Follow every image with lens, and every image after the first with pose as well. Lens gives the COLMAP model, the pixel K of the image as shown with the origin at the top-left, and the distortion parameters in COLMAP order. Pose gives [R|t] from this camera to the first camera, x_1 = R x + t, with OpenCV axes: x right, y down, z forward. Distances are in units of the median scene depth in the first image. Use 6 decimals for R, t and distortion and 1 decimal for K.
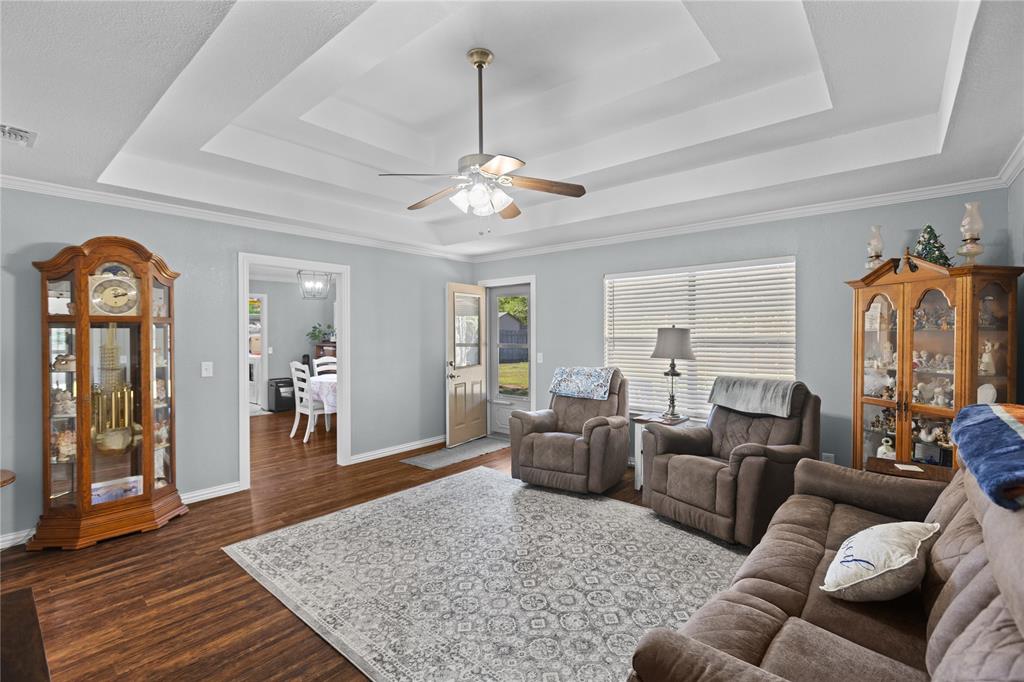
lens RADIAL K [[454.4, 0, 509.8], [0, 454.4, 336.9], [0, 0, 1]] dist [0.000715, -0.000574]
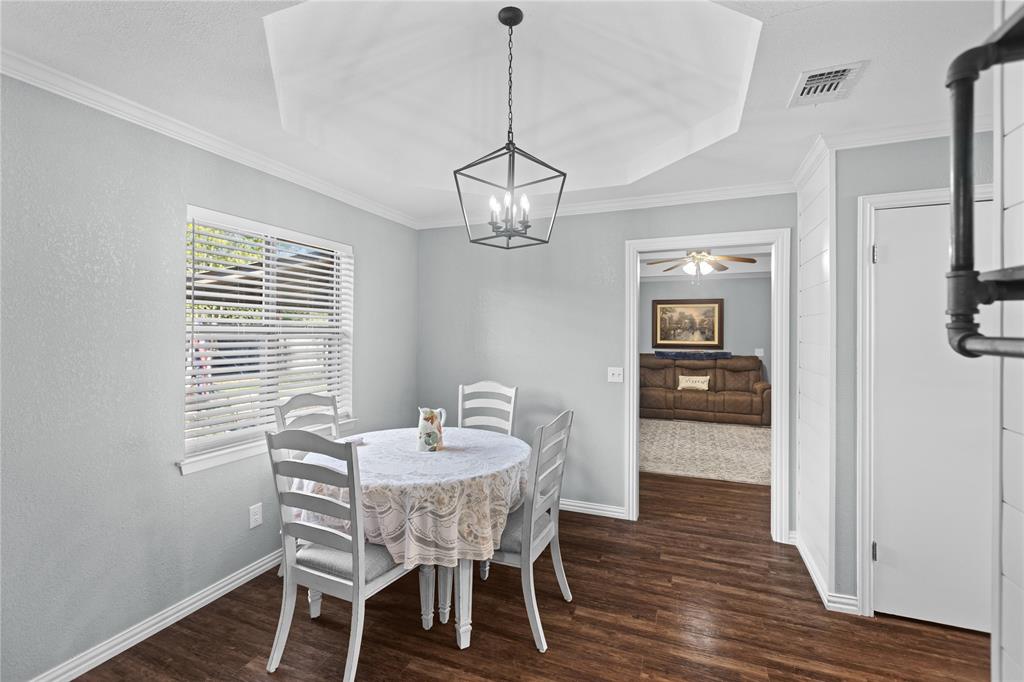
lens RADIAL K [[454.4, 0, 509.8], [0, 454.4, 336.9], [0, 0, 1]] dist [0.000715, -0.000574]
pose [[-0.321405, -0.006424, 0.946920, -1.546243], [0.009913, 0.999899, 0.010148, -0.024601], [-0.946890, 0.012649, -0.321309, 2.218100]]
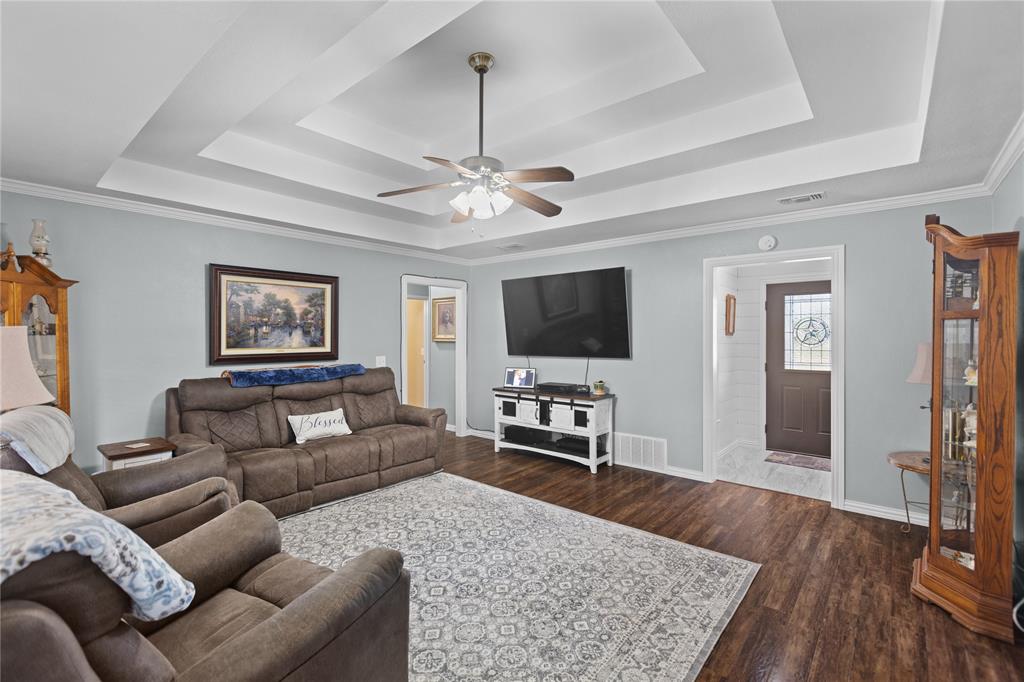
lens RADIAL K [[454.4, 0, 509.8], [0, 454.4, 336.9], [0, 0, 1]] dist [0.000715, -0.000574]
pose [[-0.999969, 0.005293, -0.005811, -0.109246], [0.005192, 0.999837, 0.017318, -0.020030], [0.005902, 0.017287, -0.999833, 1.826460]]
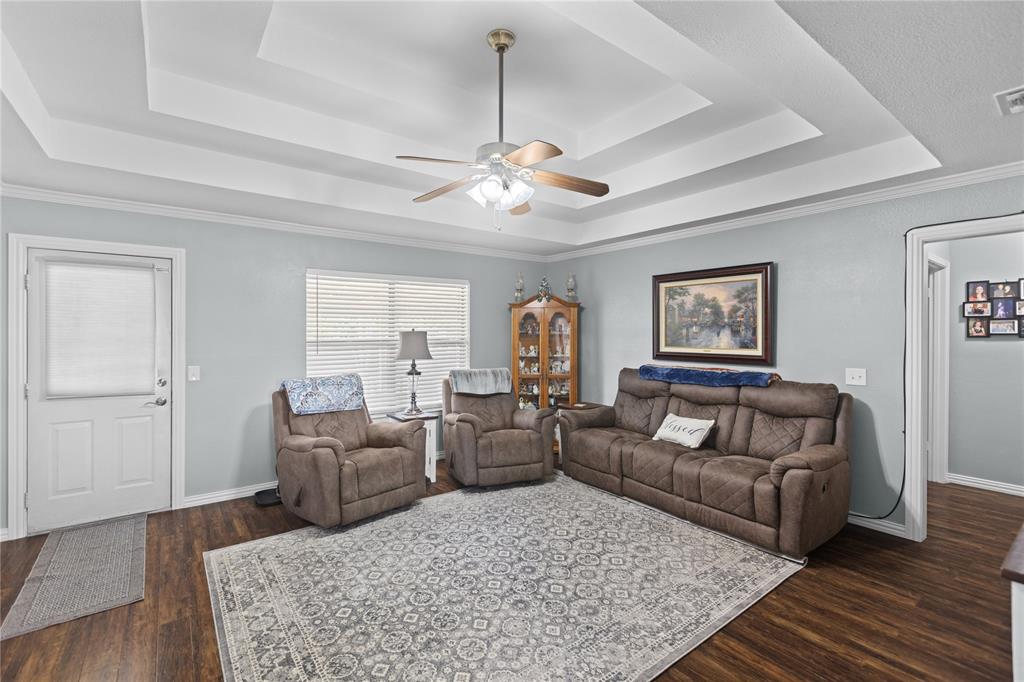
lens RADIAL K [[454.4, 0, 509.8], [0, 454.4, 336.9], [0, 0, 1]] dist [0.000715, -0.000574]
pose [[0.217479, -0.003720, 0.976058, -0.880714], [0.010498, 0.999944, 0.001472, -0.007218], [-0.976008, 0.009926, 0.217506, 0.706774]]
